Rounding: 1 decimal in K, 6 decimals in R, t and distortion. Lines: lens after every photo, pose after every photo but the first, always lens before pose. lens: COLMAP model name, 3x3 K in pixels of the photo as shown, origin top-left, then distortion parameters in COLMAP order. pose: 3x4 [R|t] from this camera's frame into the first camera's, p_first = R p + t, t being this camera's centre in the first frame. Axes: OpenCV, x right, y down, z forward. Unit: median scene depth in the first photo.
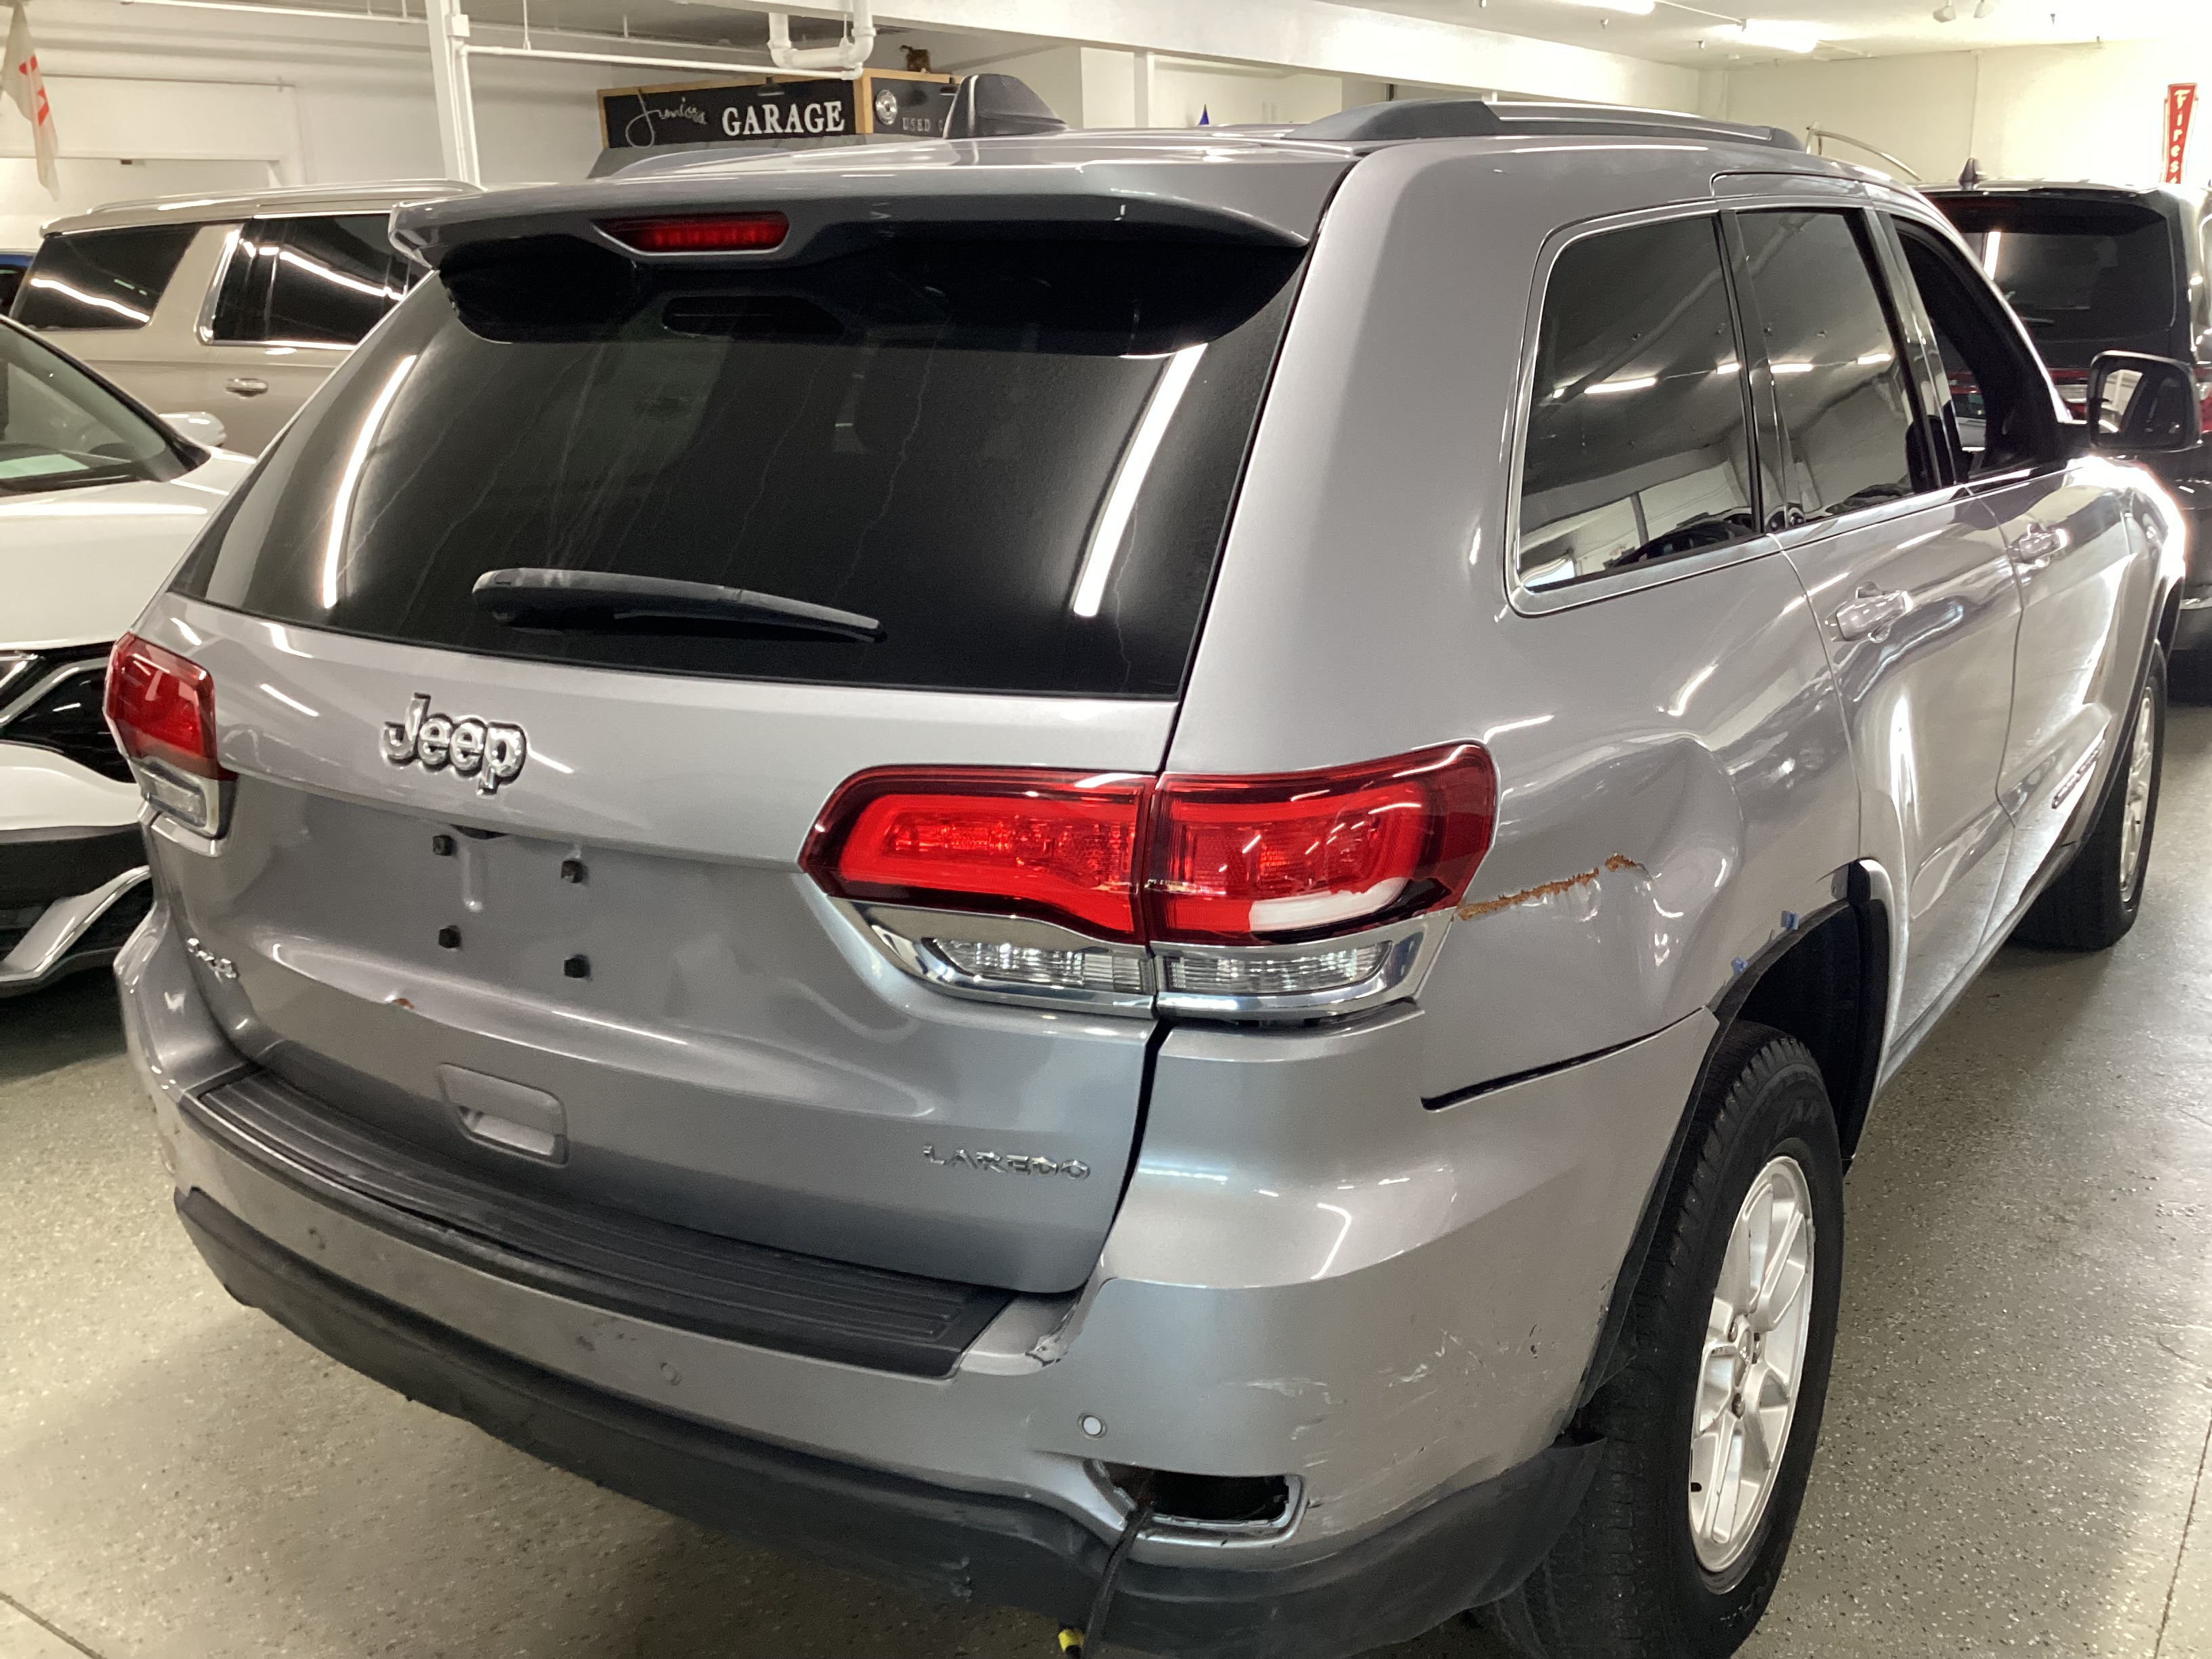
lens RADIAL K [[2034.5, 0, 1097.9], [0, 2034.5, 963.2], [0, 0, 1]] dist [0.094414, -0.308806]
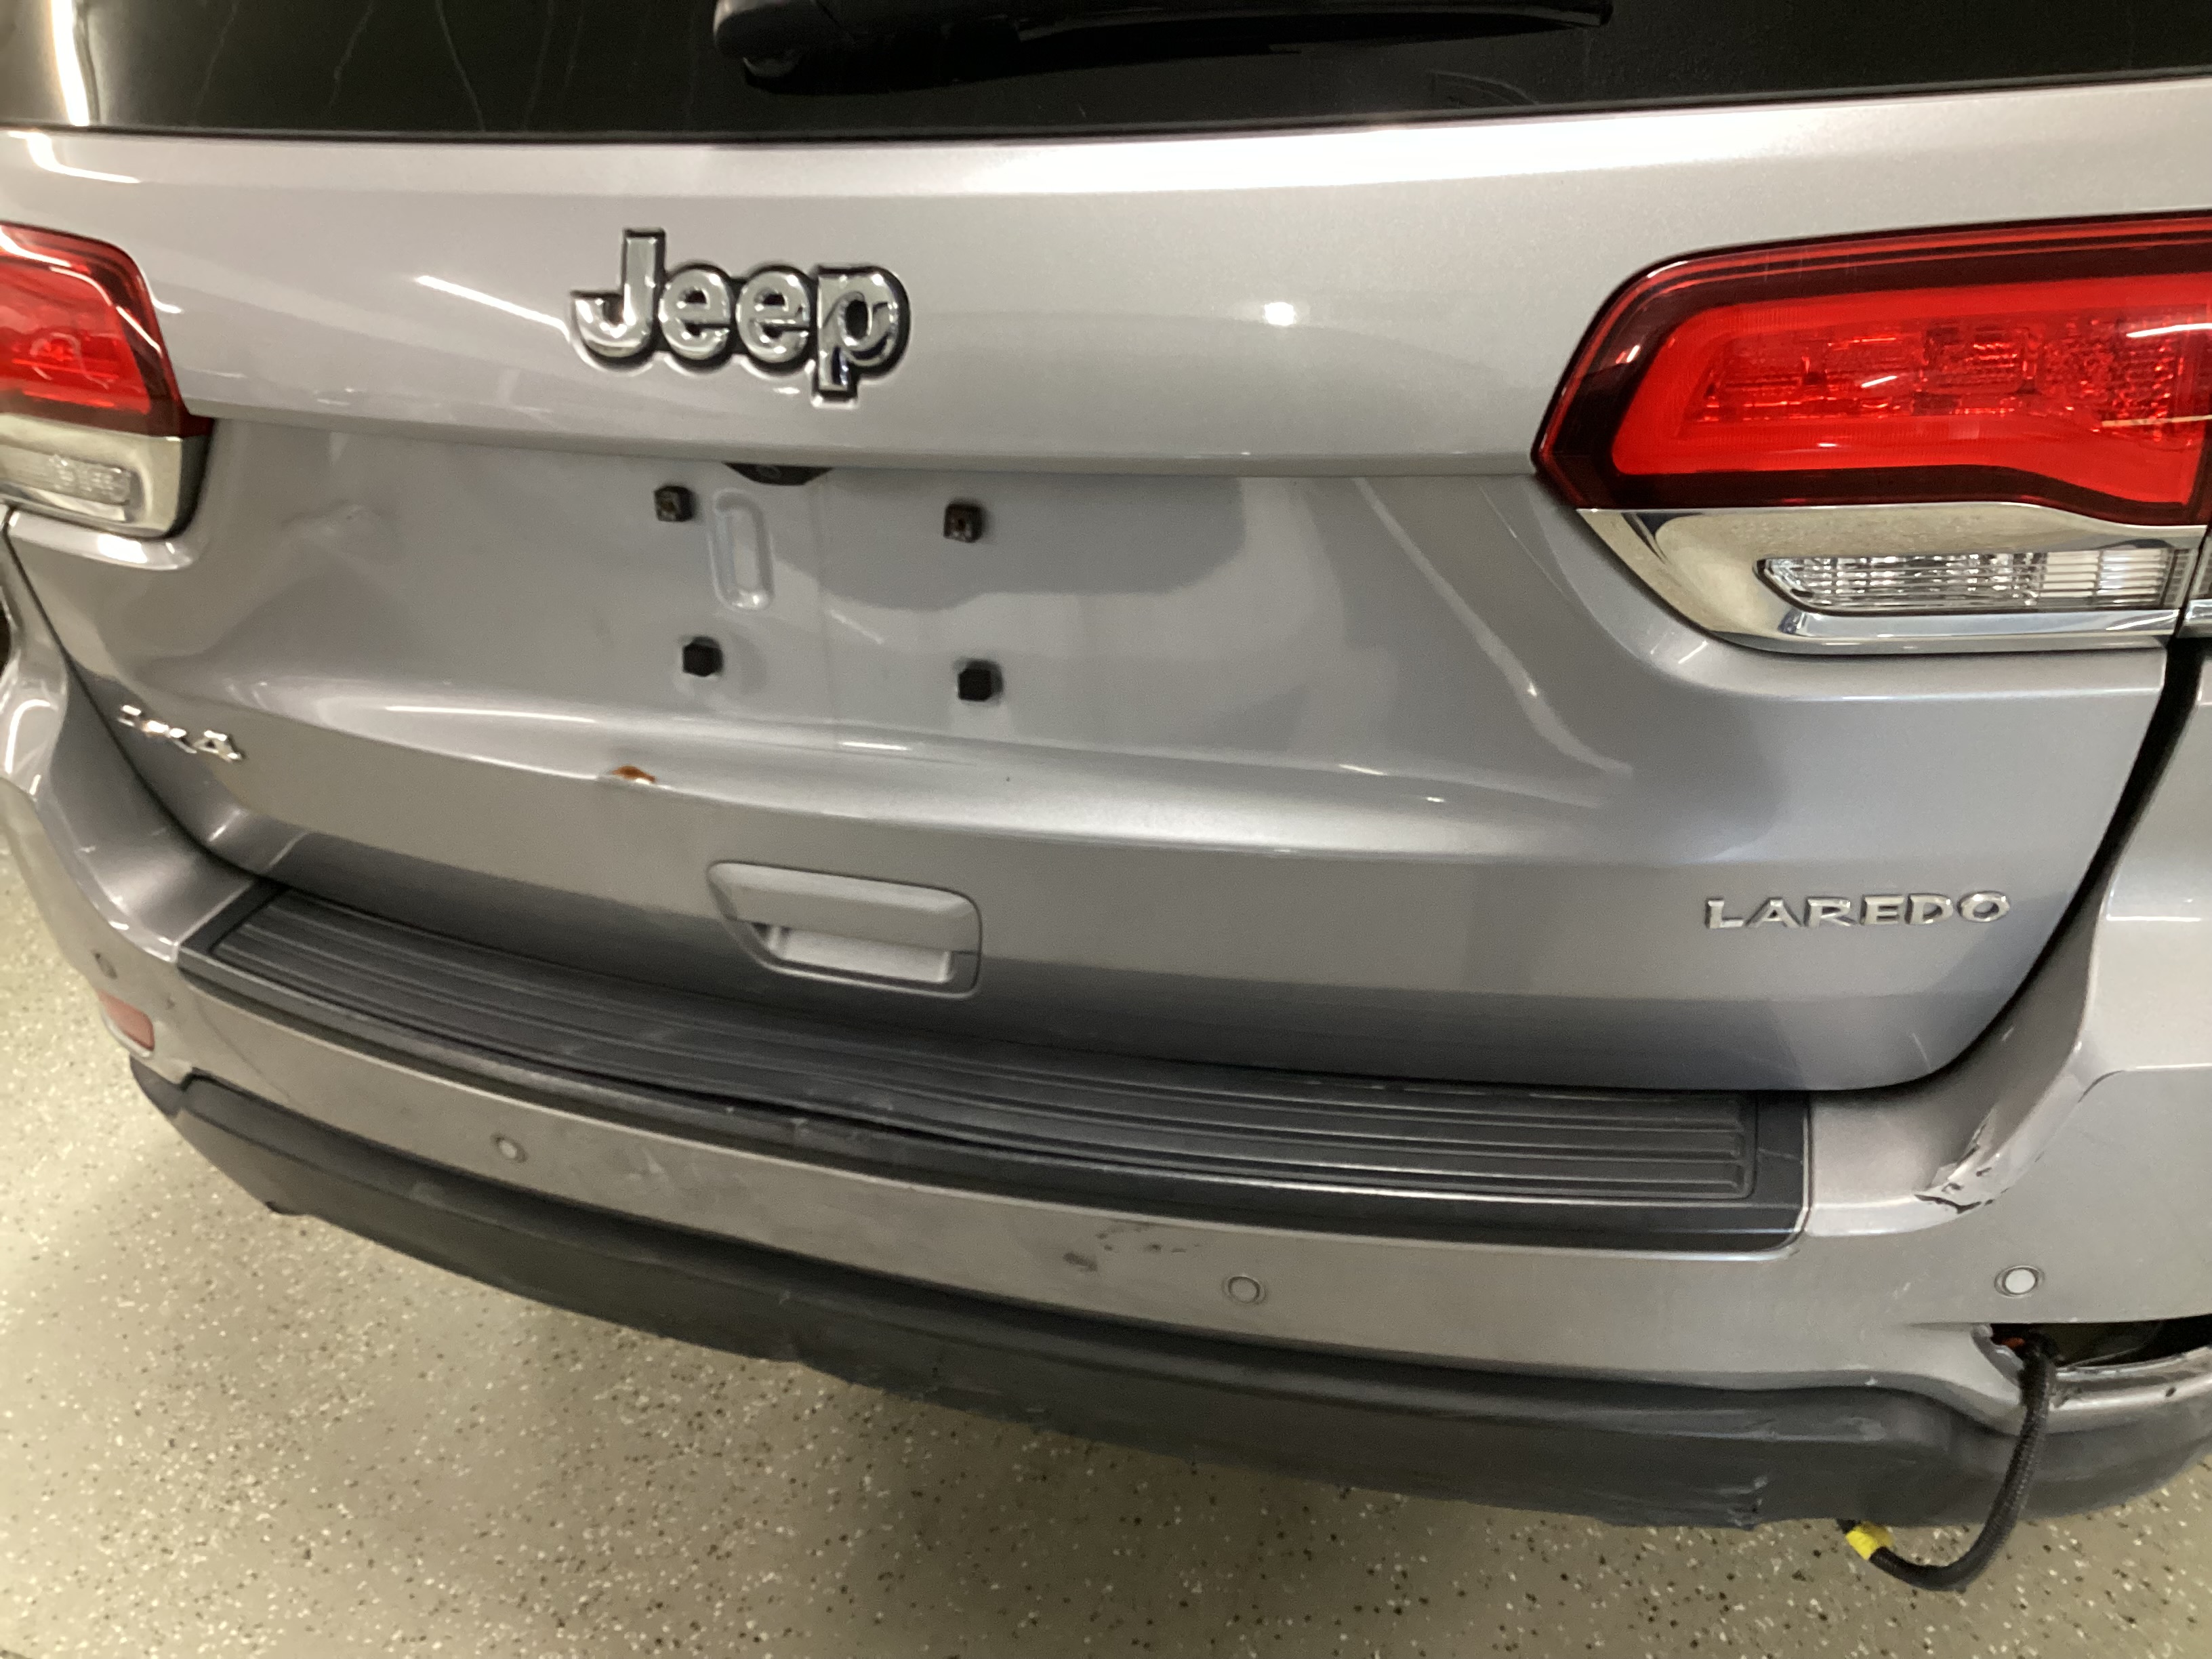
lens RADIAL K [[2034.5, 0, 1097.9], [0, 2034.5, 963.2], [0, 0, 1]] dist [0.094414, -0.308806]
pose [[0.971656, -0.170125, 0.164138, -0.337830], [0.129468, 0.963905, 0.232649, -0.053694], [-0.197793, -0.204805, 0.958610, 0.407670]]
